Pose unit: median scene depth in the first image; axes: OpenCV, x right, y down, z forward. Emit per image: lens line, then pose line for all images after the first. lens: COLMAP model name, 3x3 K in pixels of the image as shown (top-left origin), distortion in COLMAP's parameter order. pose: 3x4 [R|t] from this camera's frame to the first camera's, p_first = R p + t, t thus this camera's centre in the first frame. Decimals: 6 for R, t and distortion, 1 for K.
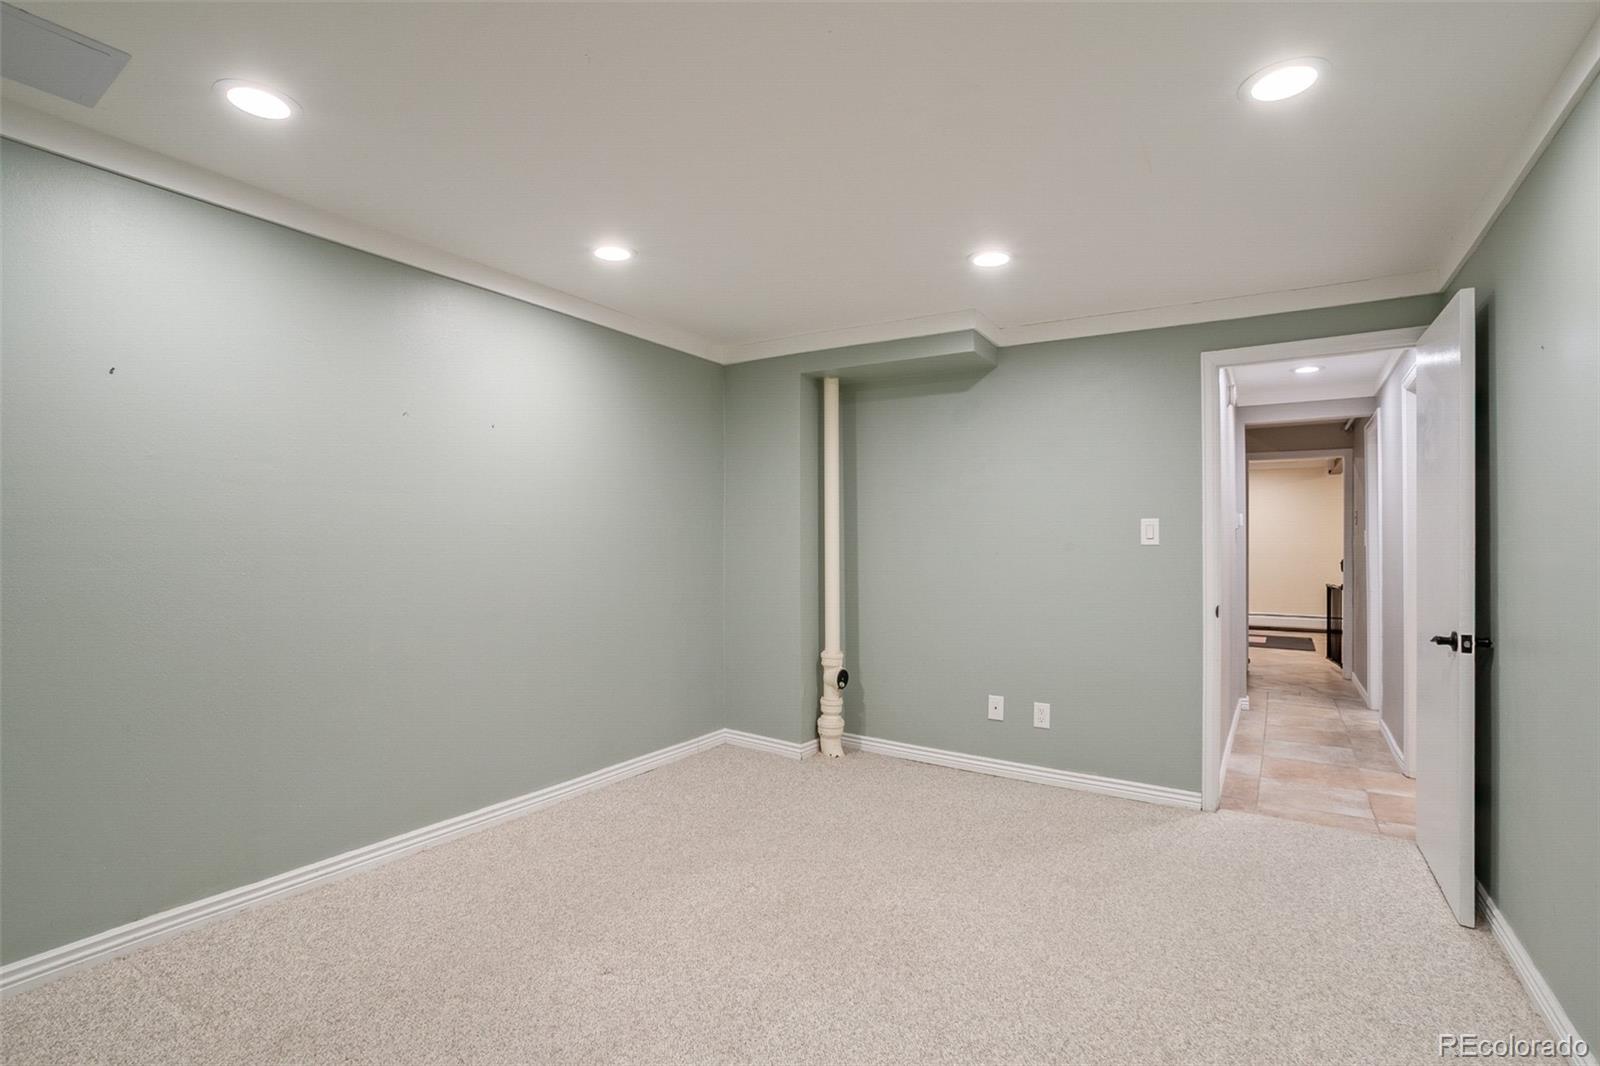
lens RADIAL K [[773.1, 0, 798.9], [0, 773.1, 529.1], [0, 0, 1]] dist [-0.043851, 0.022370]
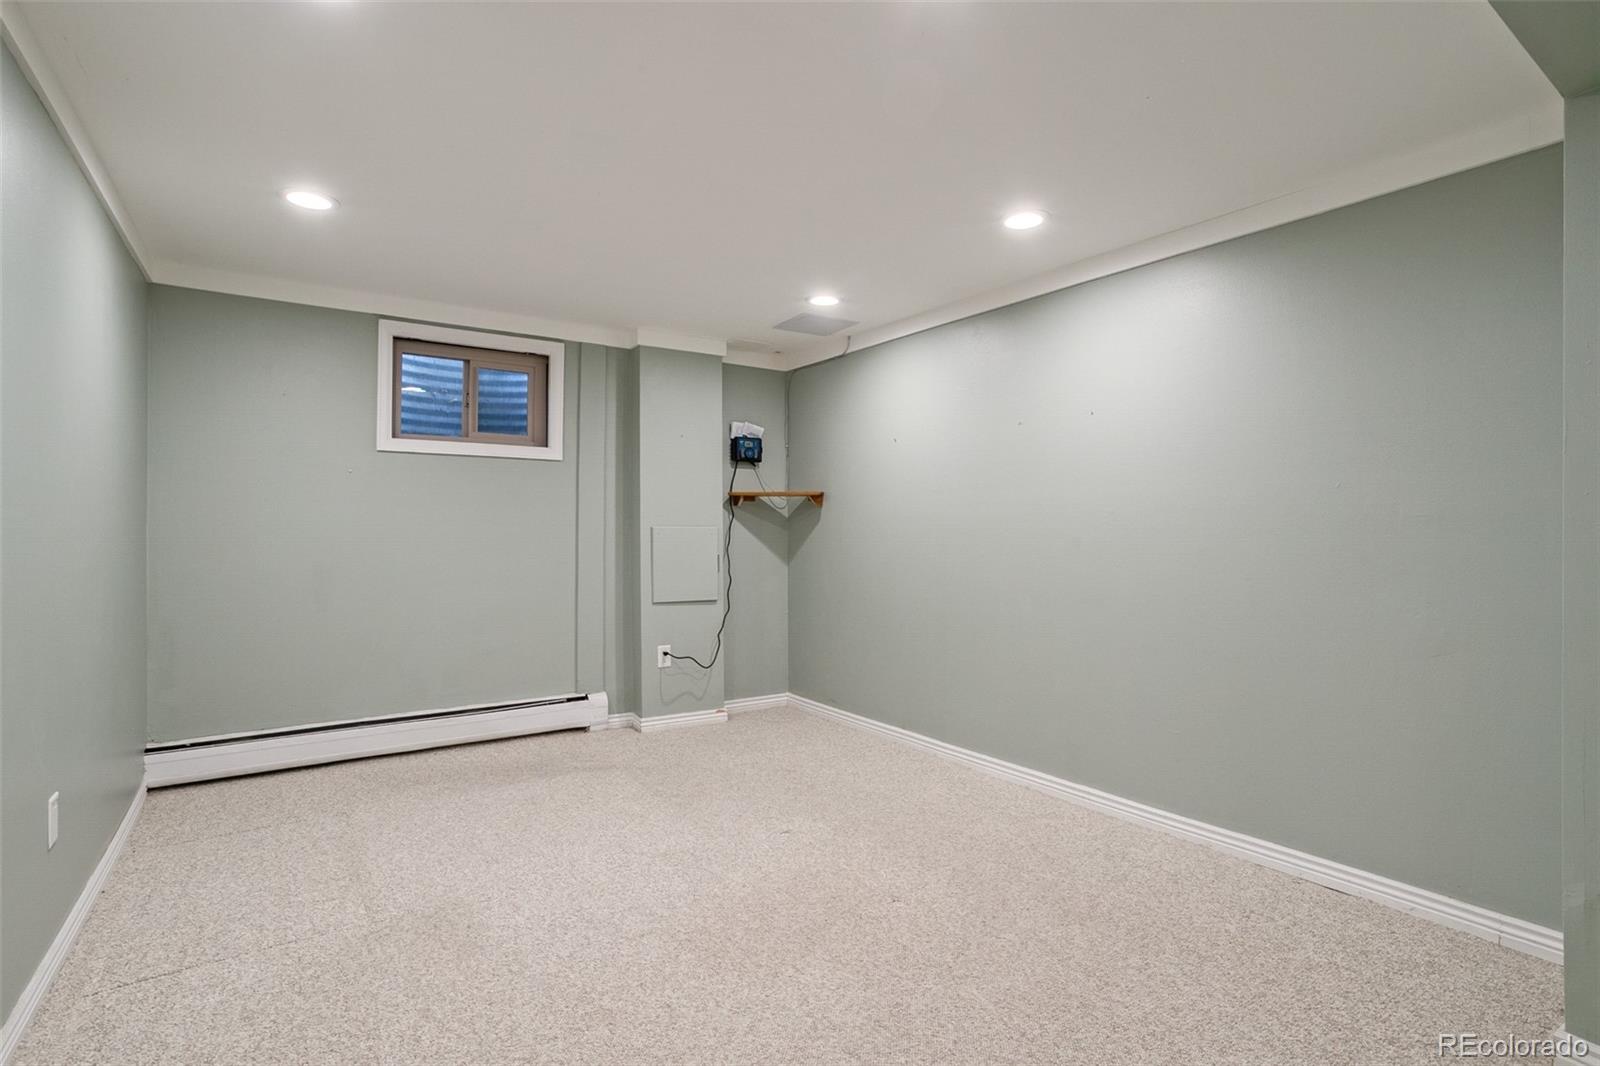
lens RADIAL K [[773.1, 0, 801.5], [0, 773.1, 531.3], [0, 0, 1]] dist [-0.043851, 0.022370]
pose [[-0.362073, 0.008382, -0.932112, 0.707800], [0.001183, 0.999963, 0.008532, 0.010356], [0.932149, 0.001987, -0.362069, 1.034806]]
